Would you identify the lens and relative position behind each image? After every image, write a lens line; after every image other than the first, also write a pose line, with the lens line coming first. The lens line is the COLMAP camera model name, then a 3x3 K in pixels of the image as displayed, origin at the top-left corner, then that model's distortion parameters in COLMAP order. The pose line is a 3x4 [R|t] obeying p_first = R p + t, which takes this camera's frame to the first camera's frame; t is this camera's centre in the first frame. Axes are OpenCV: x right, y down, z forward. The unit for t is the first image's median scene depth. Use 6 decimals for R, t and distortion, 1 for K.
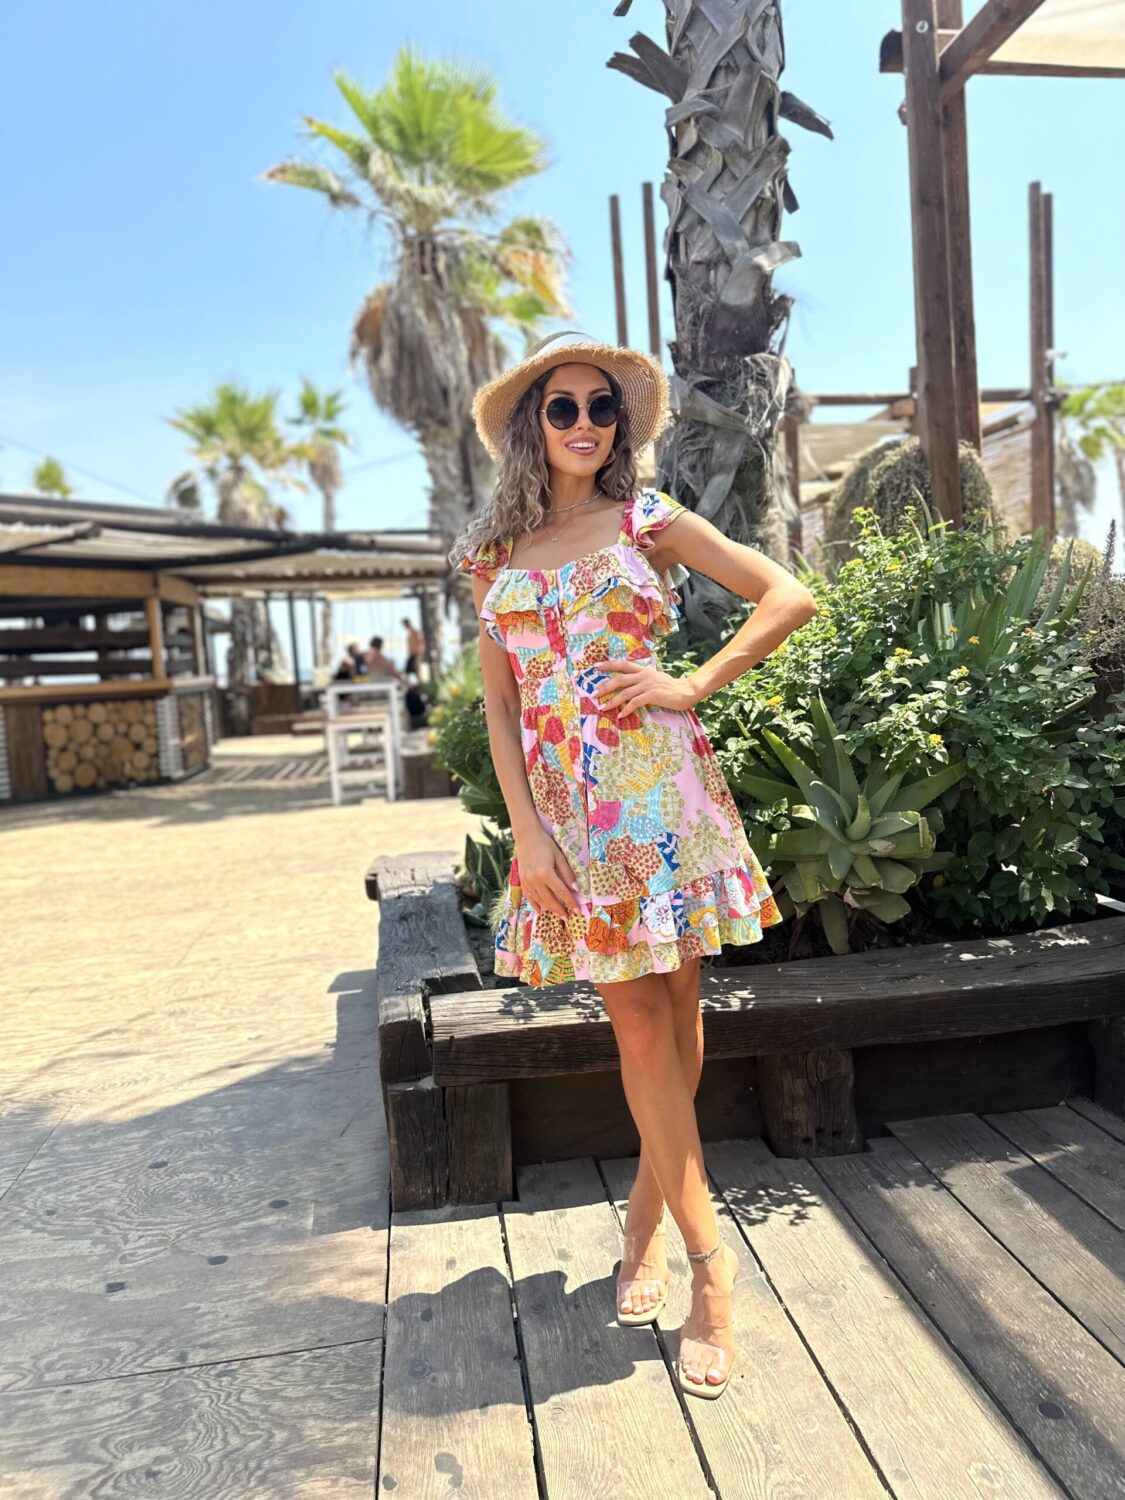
lens RADIAL K [[1071.4, 0, 557.0], [0, 1071.4, 753.0], [0, 0, 1]] dist [0.004585, -0.019893]
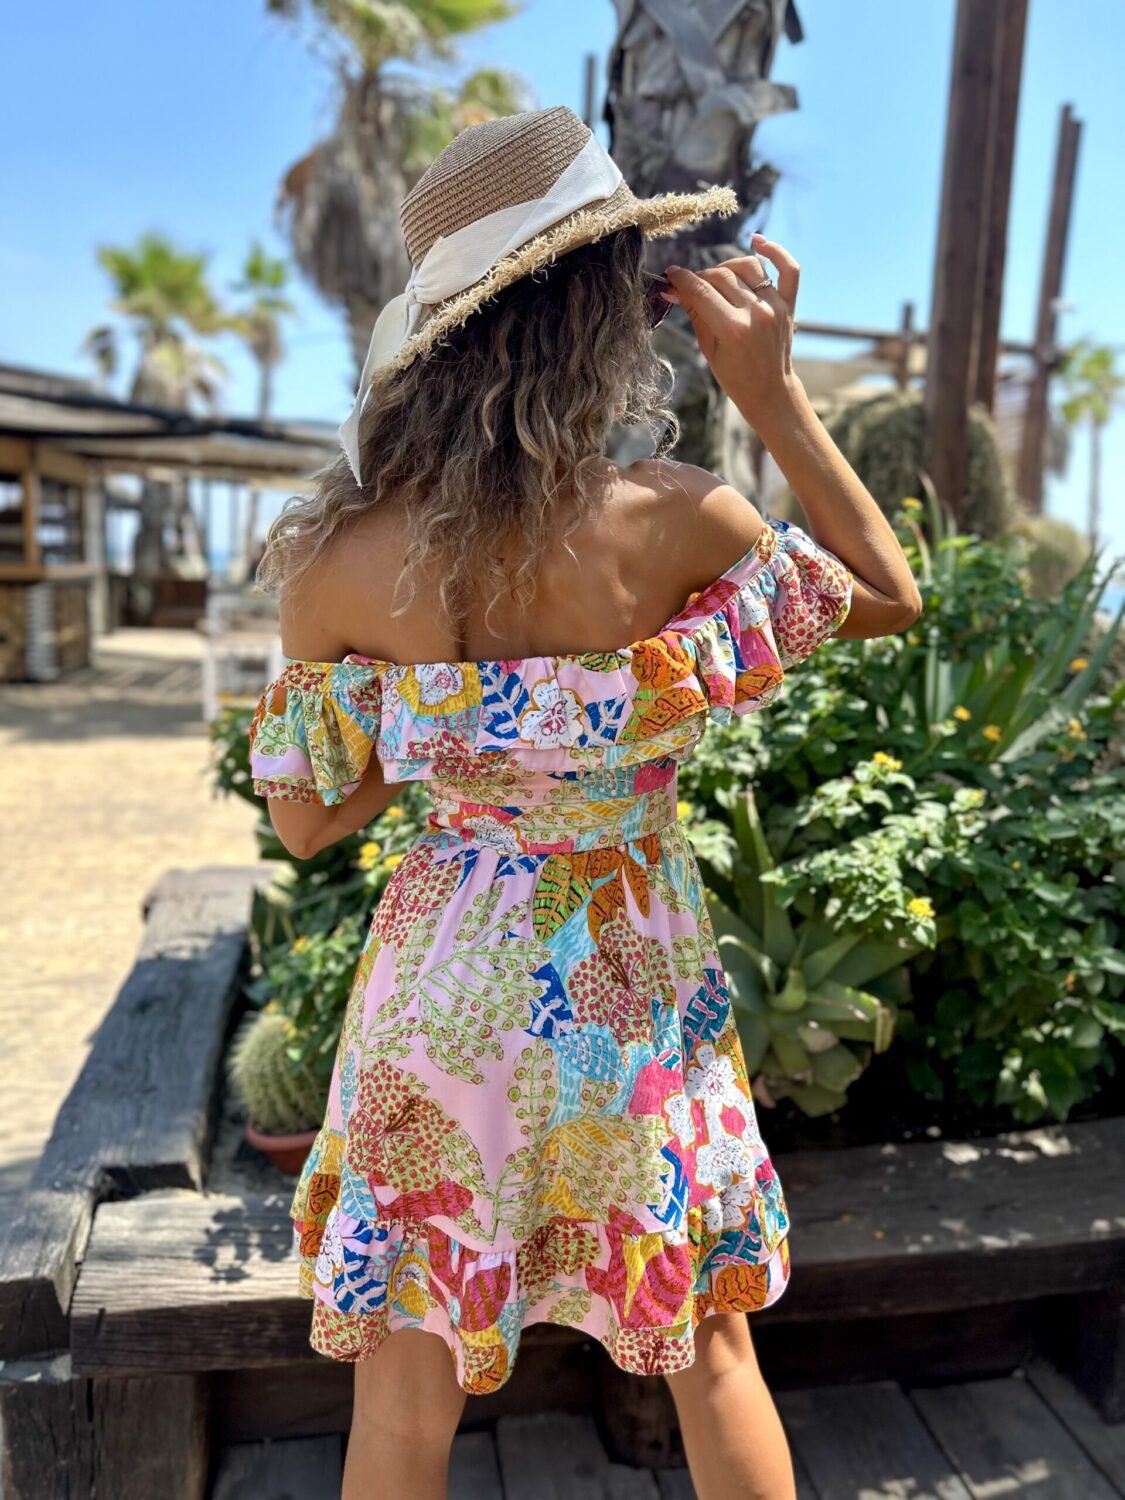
lens RADIAL K [[1072.7, 0, 560.3], [0, 1072.7, 761.0], [0, 0, 1]] dist [0.003861, -0.018568]
pose [[0.993672, 0.091416, 0.065258, 0.071306], [-0.096870, 0.991577, 0.085971, -0.095948], [-0.056849, -0.091748, 0.994158, 0.295570]]
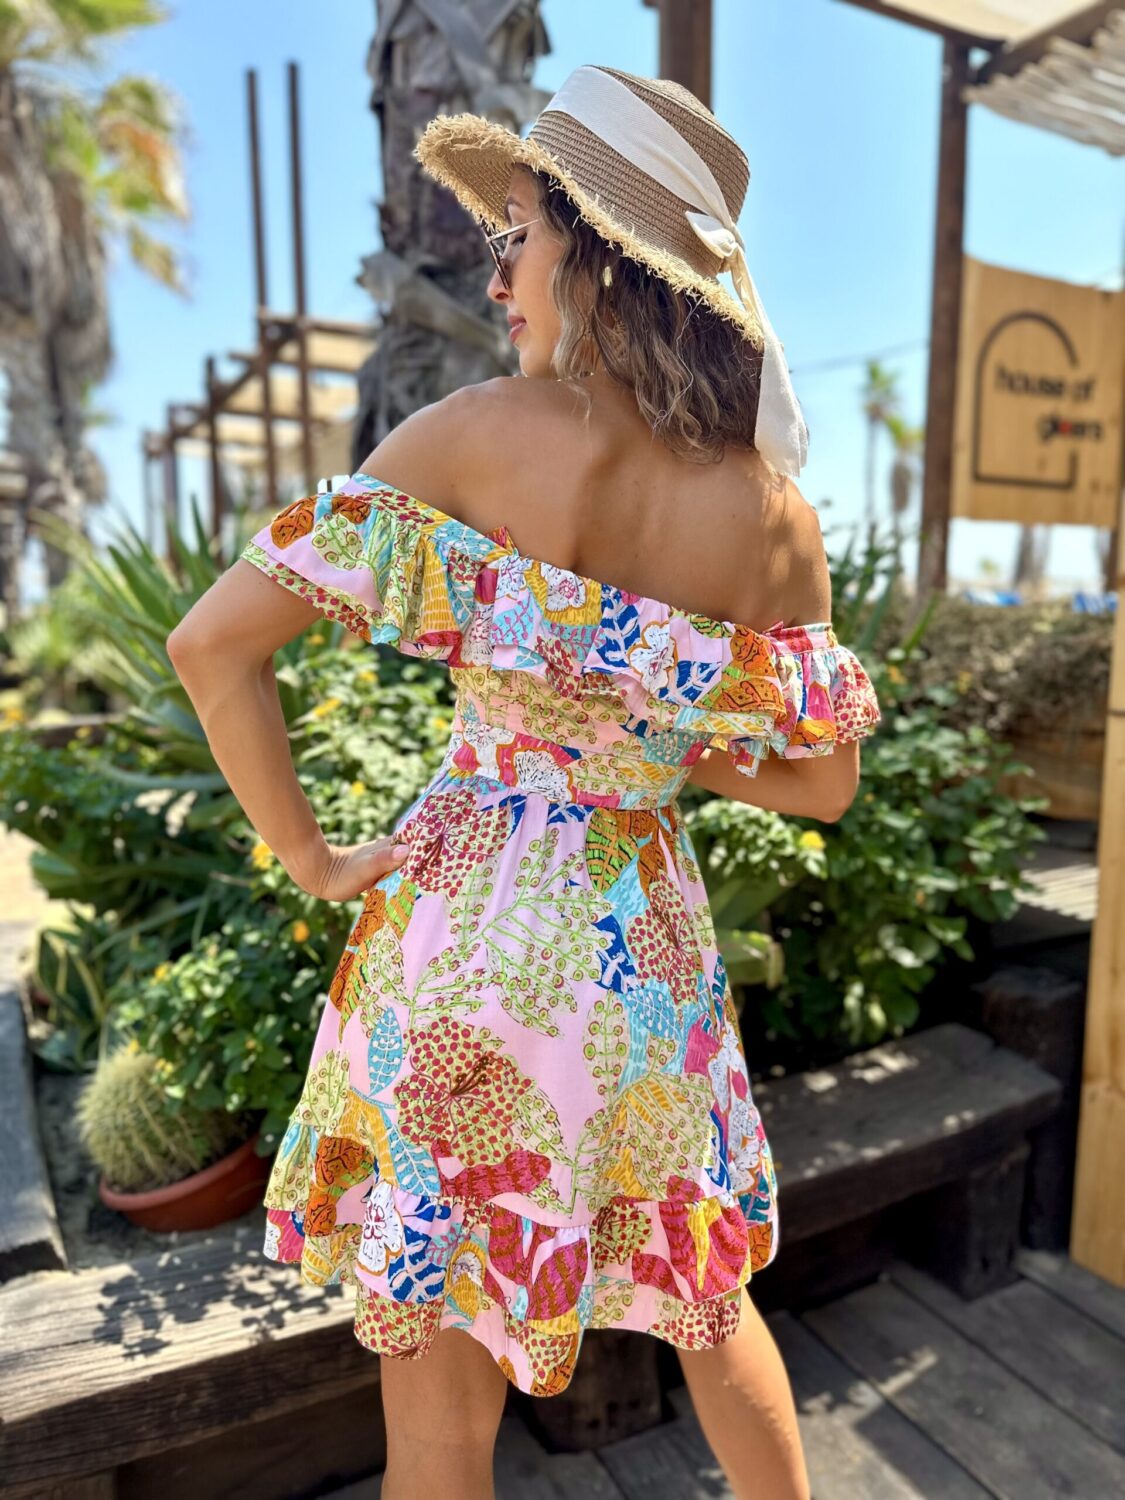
lens RADIAL K [[1072.7, 0, 560.1], [0, 1072.7, 750.4], [0, 0, 1]] dist [0.003861, -0.018568]
pose [[0.936946, 0.011490, 0.349284, -0.020042], [-0.025207, 0.999078, 0.034753, -0.065151], [-0.348563, -0.041366, 0.936372, 0.319055]]
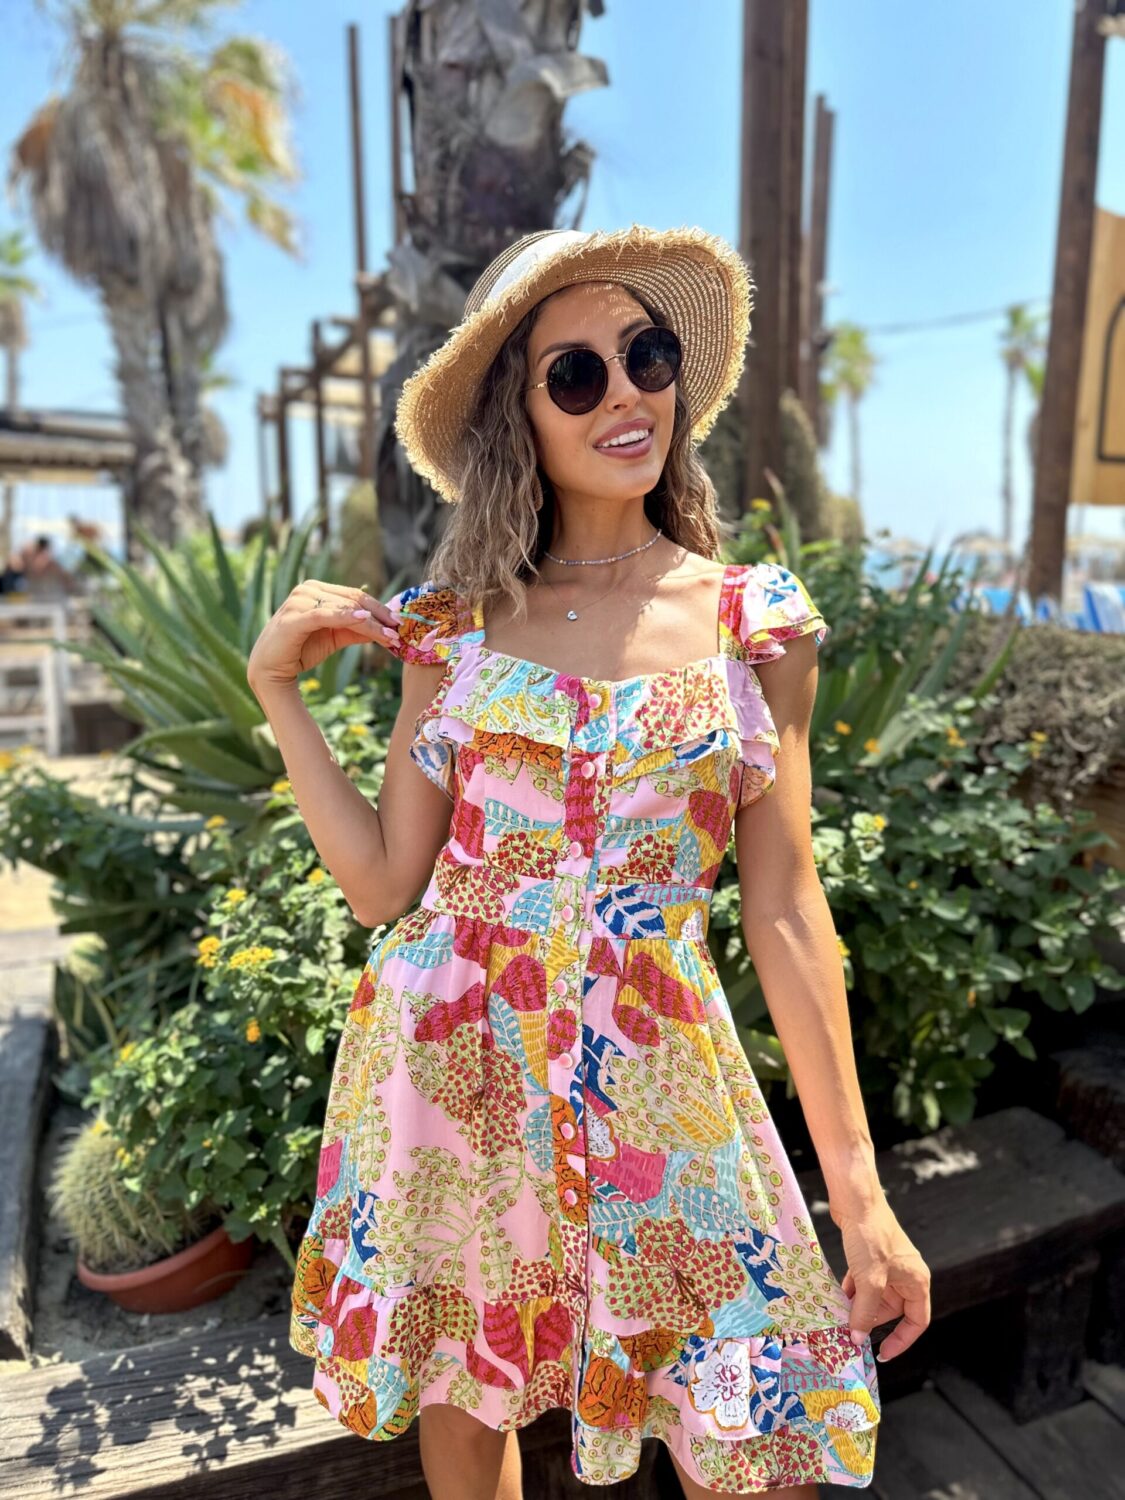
lens RADIAL K [[1071.4, 0, 562.0], [0, 1071.4, 749.4], [0, 0, 1]] dist [0.004585, -0.019893]
pose [[0.968629, 0.018205, 0.247845, 0.048014], [-0.039422, 0.995941, 0.080914, -0.118318], [-0.245366, -0.088146, 0.965415, 0.357895]]
